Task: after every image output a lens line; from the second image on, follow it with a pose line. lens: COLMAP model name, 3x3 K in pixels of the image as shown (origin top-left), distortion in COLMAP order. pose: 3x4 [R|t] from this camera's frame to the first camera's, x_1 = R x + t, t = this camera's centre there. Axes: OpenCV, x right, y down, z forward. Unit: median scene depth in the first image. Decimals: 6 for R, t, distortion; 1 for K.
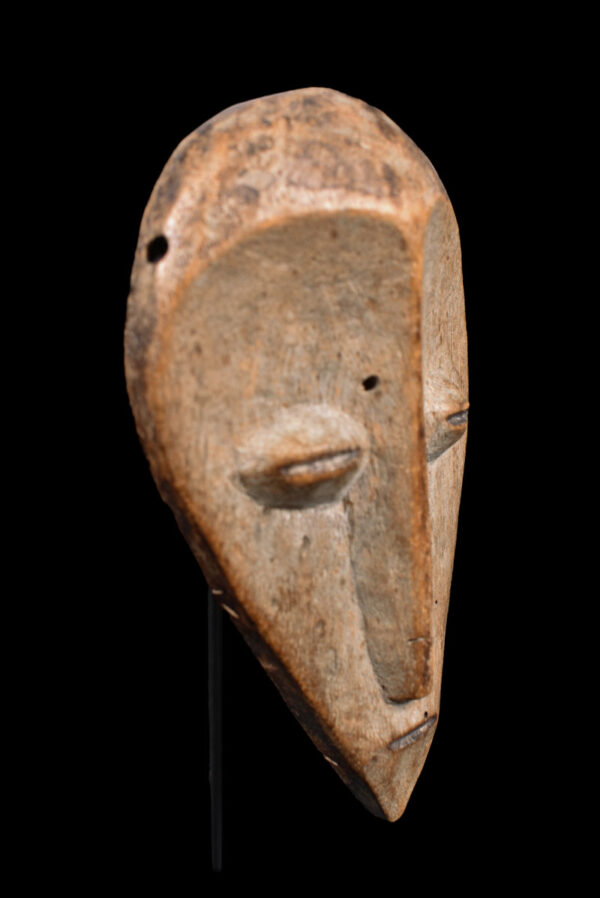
lens RADIAL K [[1032.7, 0, 302.0], [0, 1032.7, 445.9], [0, 0, 1]] dist [-0.077579, 0.000000]
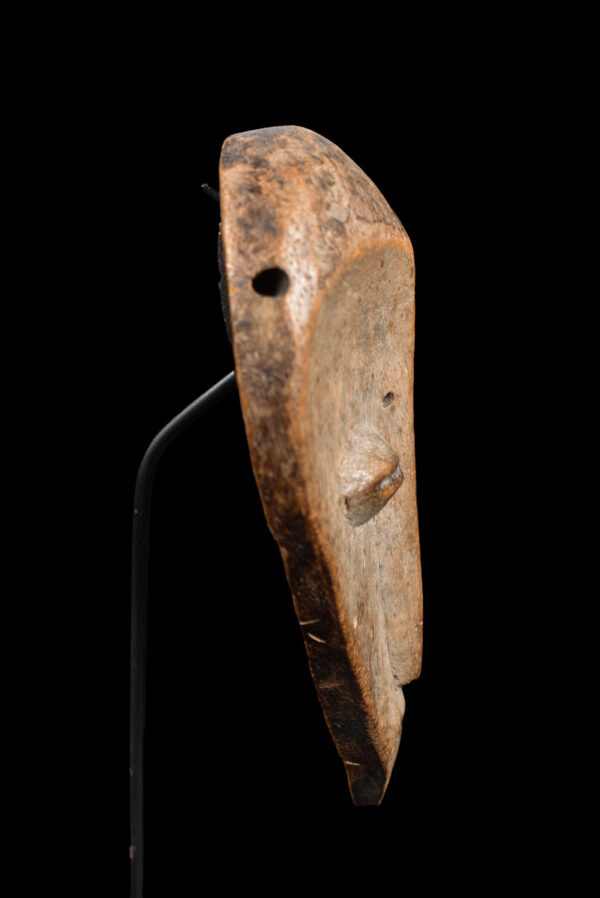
lens RADIAL K [[1032.7, 0, 297.8], [0, 1032.7, 446.9], [0, 0, 1]] dist [-0.077579, 0.000000]
pose [[0.742566, -0.135529, 0.655917, -0.756040], [0.158725, 0.987025, 0.024251, -0.054243], [-0.650694, 0.086102, 0.754443, 0.248049]]
